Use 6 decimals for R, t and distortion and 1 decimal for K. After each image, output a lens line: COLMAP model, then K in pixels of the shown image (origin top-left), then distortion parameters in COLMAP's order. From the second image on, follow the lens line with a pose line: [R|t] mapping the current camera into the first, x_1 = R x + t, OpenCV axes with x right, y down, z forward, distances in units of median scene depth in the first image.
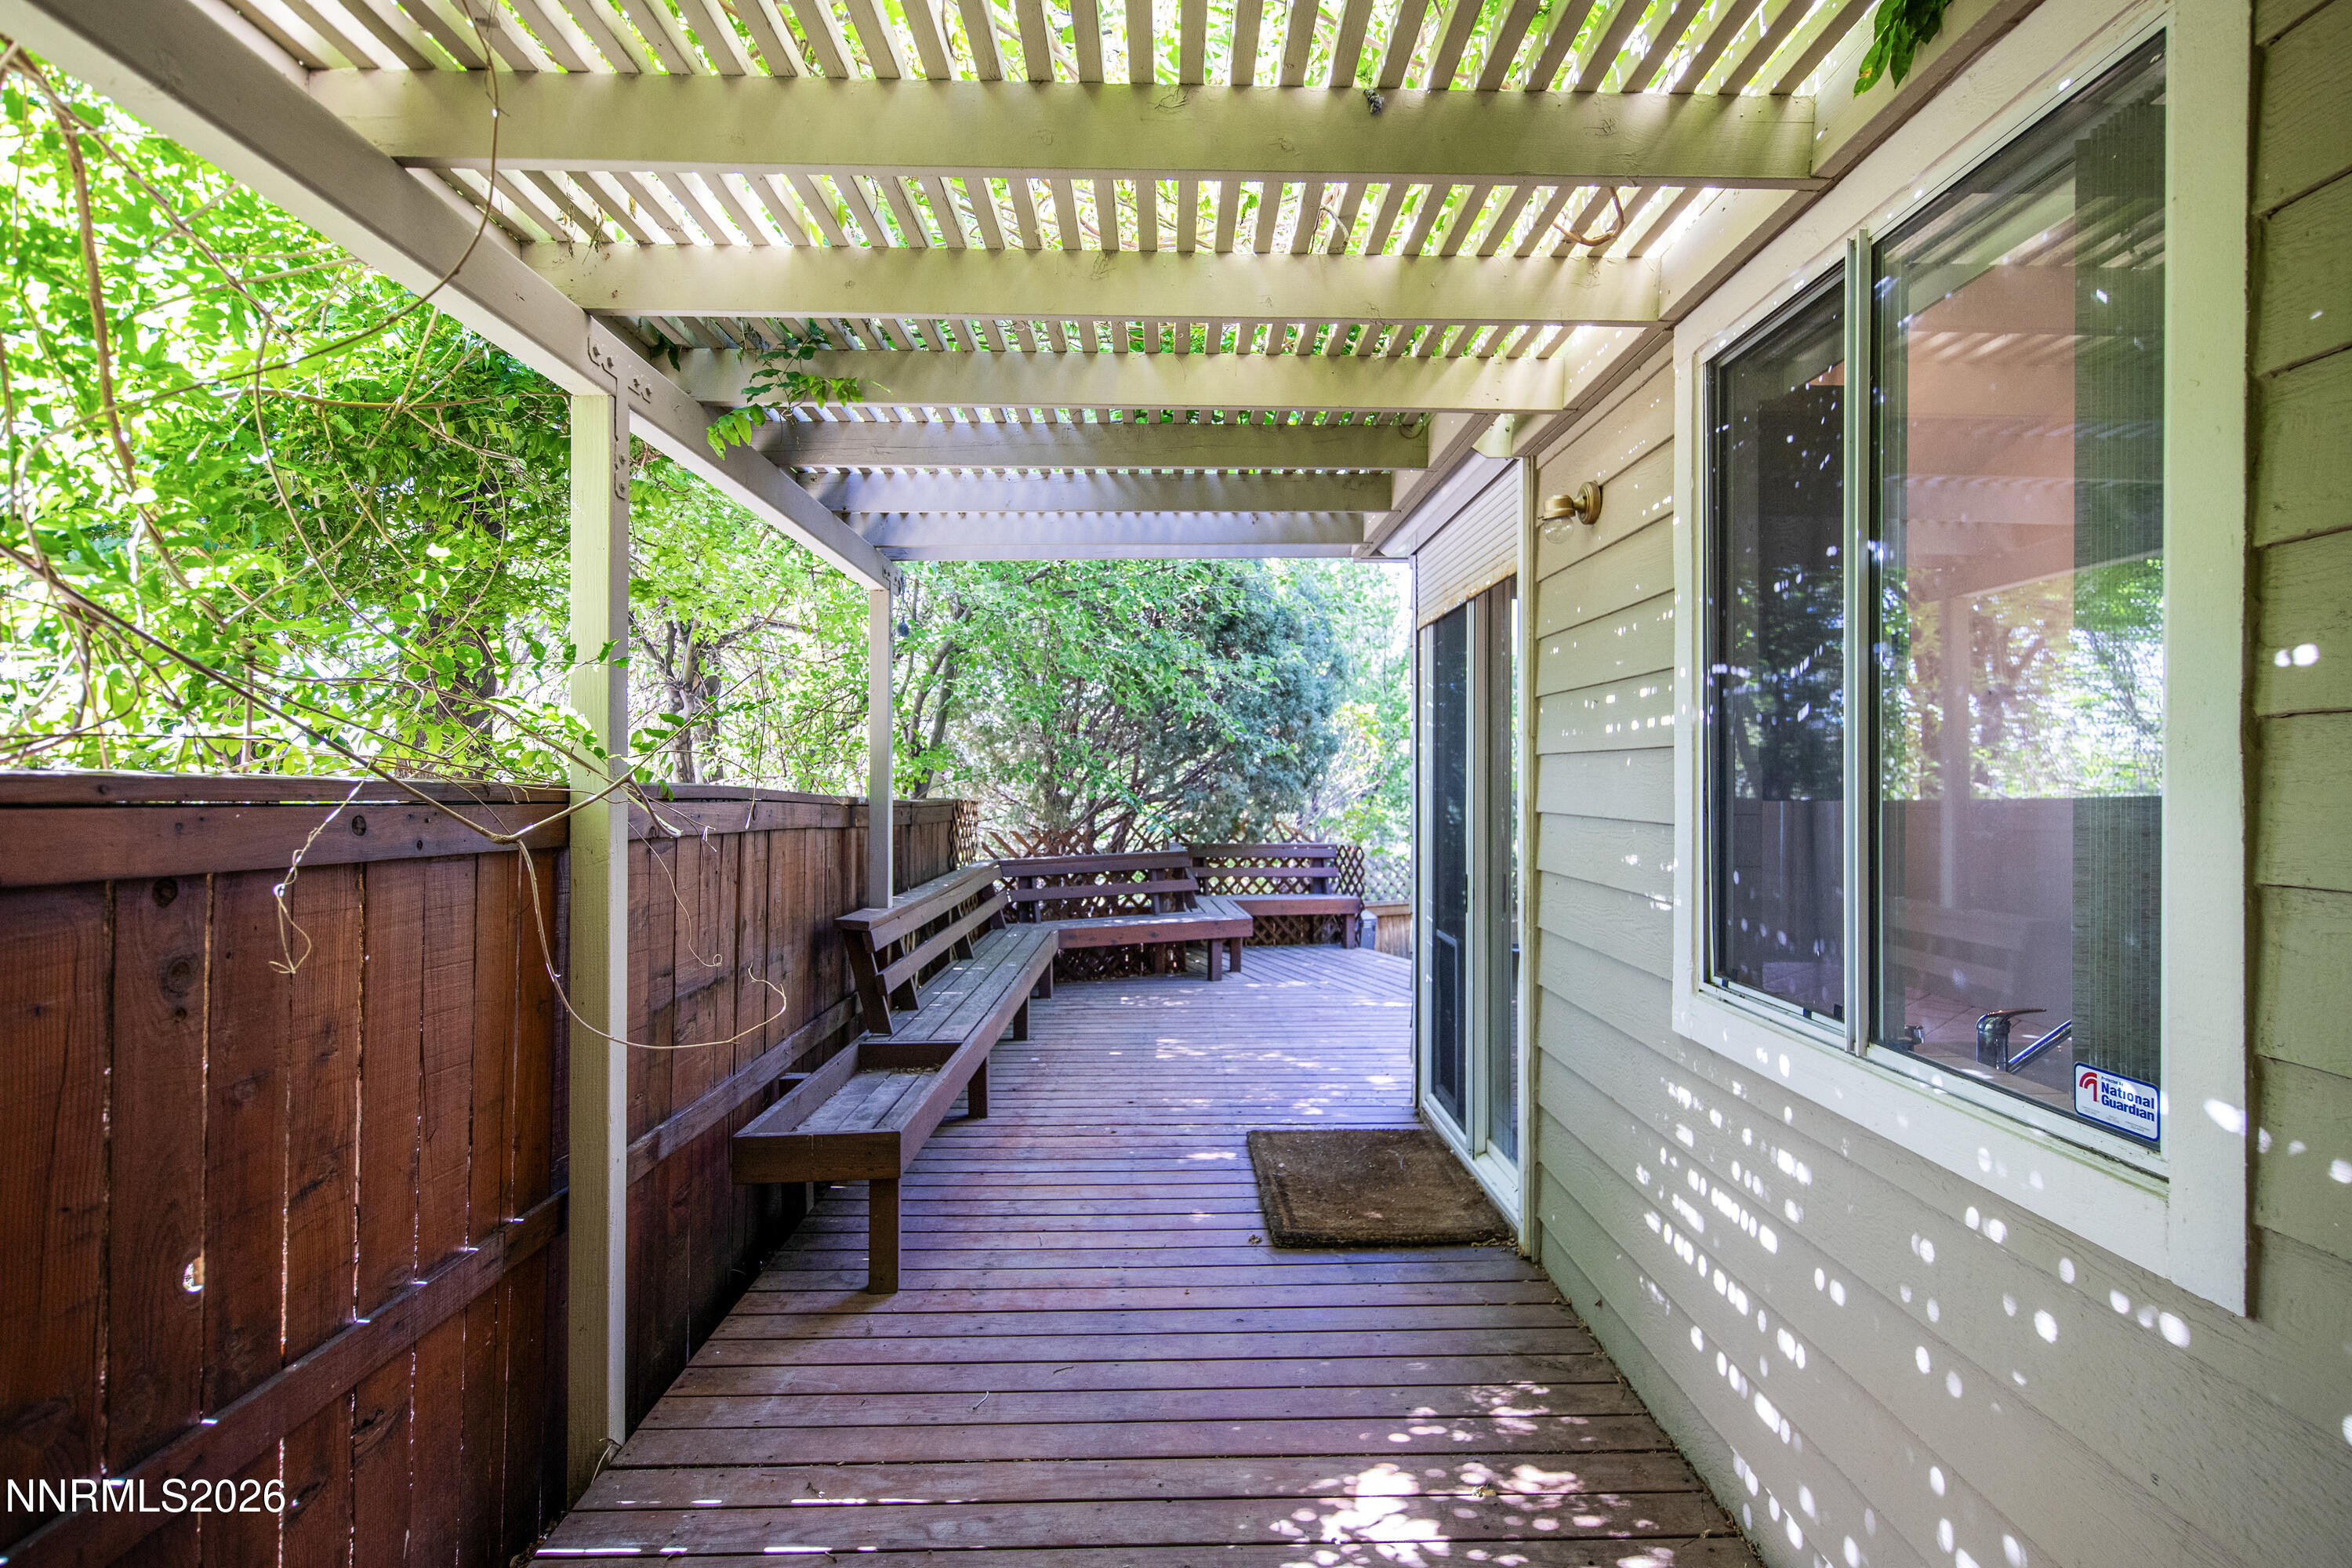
lens RADIAL K [[1215.1, 0, 1181.9], [0, 1215.1, 781.1], [0, 0, 1]] dist [-0.000341, -0.000099]
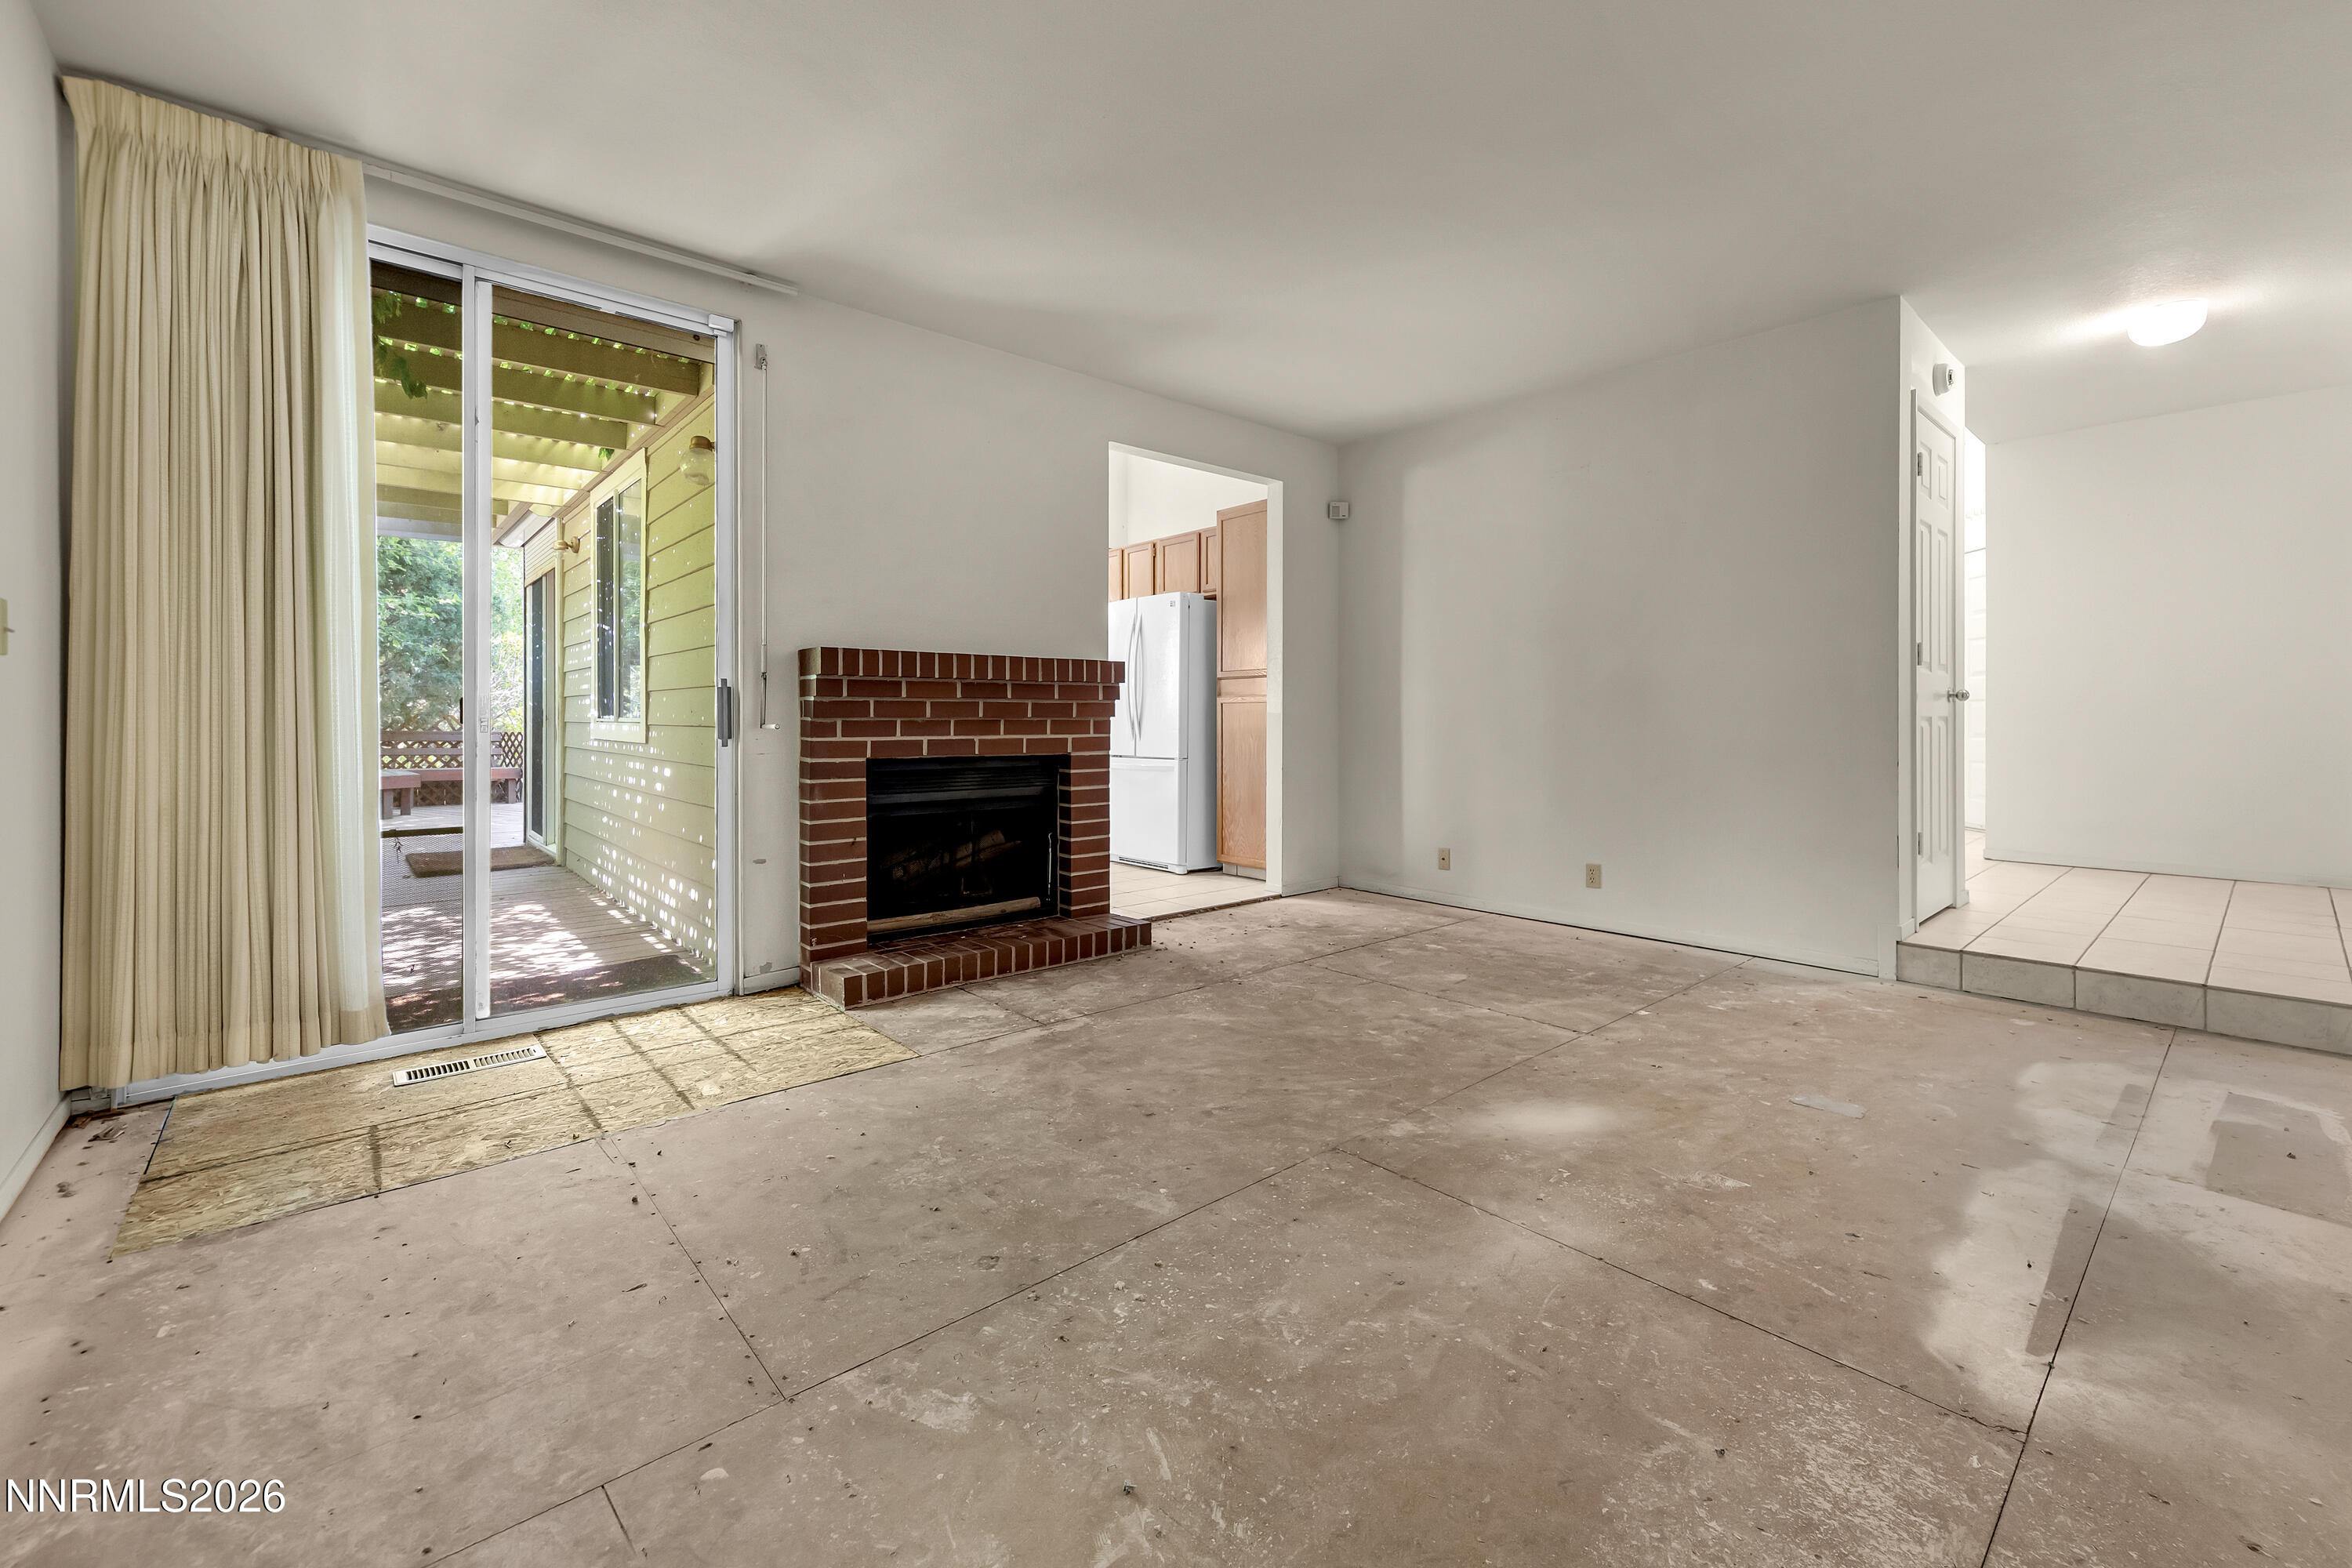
lens RADIAL K [[991.3, 0, 1246.7], [0, 991.3, 720.0], [0, 0, 1]] dist [-0.001880, -0.000108]
pose [[0.741135, 0.000559, 0.671355, -0.005321], [0.002760, 0.999989, -0.003880, 0.063376], [-0.671350, 0.004728, 0.741125, -0.633339]]
